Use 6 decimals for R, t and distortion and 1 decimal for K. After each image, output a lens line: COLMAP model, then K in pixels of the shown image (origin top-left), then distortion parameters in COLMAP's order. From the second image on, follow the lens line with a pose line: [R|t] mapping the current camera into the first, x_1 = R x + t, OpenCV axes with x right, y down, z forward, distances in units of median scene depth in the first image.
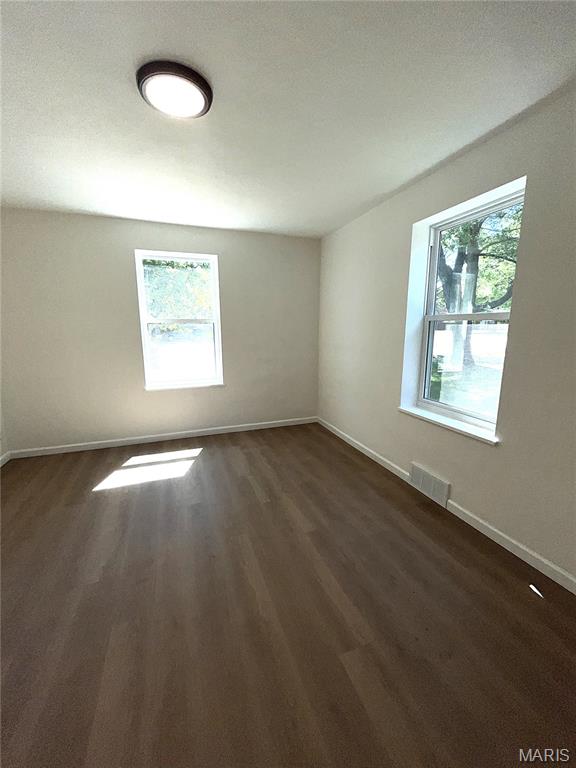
lens RADIAL K [[313.3, 0, 289.9], [0, 313.3, 383.4], [0, 0, 1]] dist [-0.000965, -0.000262]
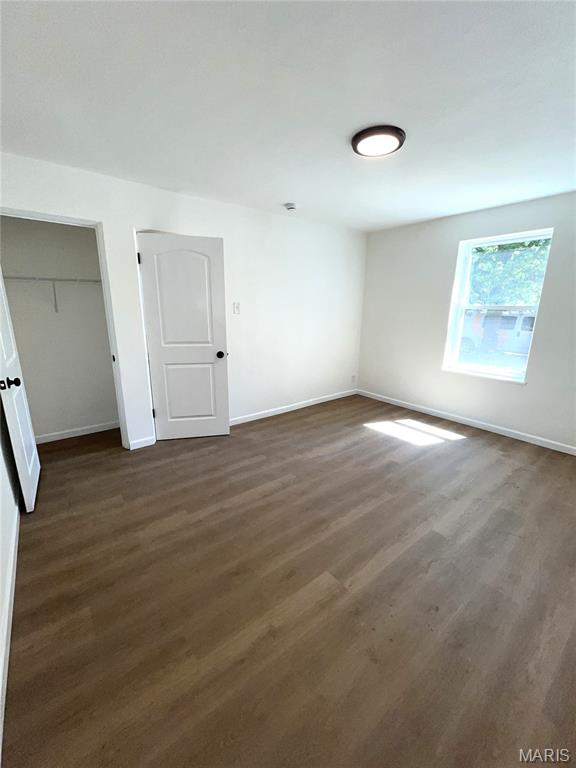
lens RADIAL K [[313.3, 0, 289.9], [0, 313.3, 383.4], [0, 0, 1]] dist [-0.000965, -0.000262]
pose [[0.308489, 0.235549, -0.921603, 0.485019], [-0.188186, 0.964819, 0.183603, -0.040461], [0.932427, 0.116793, 0.341963, 0.138031]]
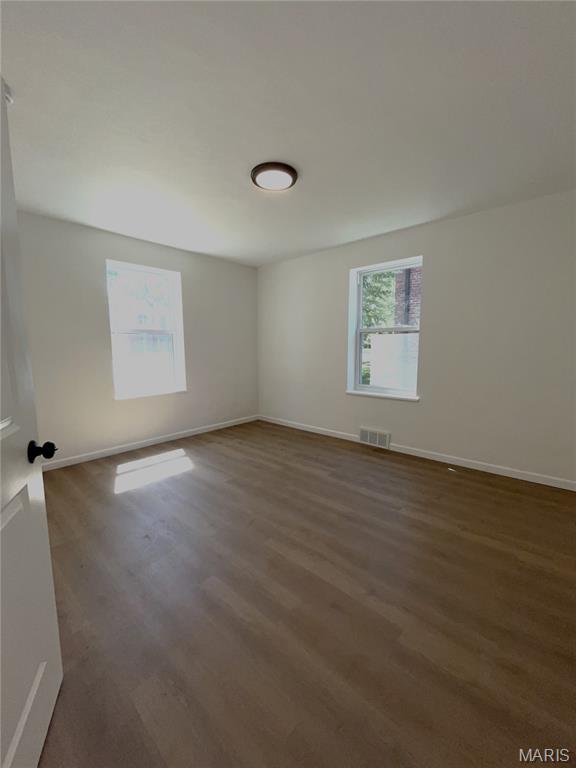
lens RADIAL K [[313.3, 0, 289.9], [0, 313.3, 383.4], [0, 0, 1]] dist [-0.000965, -0.000262]
pose [[0.885396, -0.058786, 0.461106, -0.499396], [0.087418, 0.995329, -0.040961, 0.069713], [-0.456545, 0.076575, 0.886399, -0.150223]]
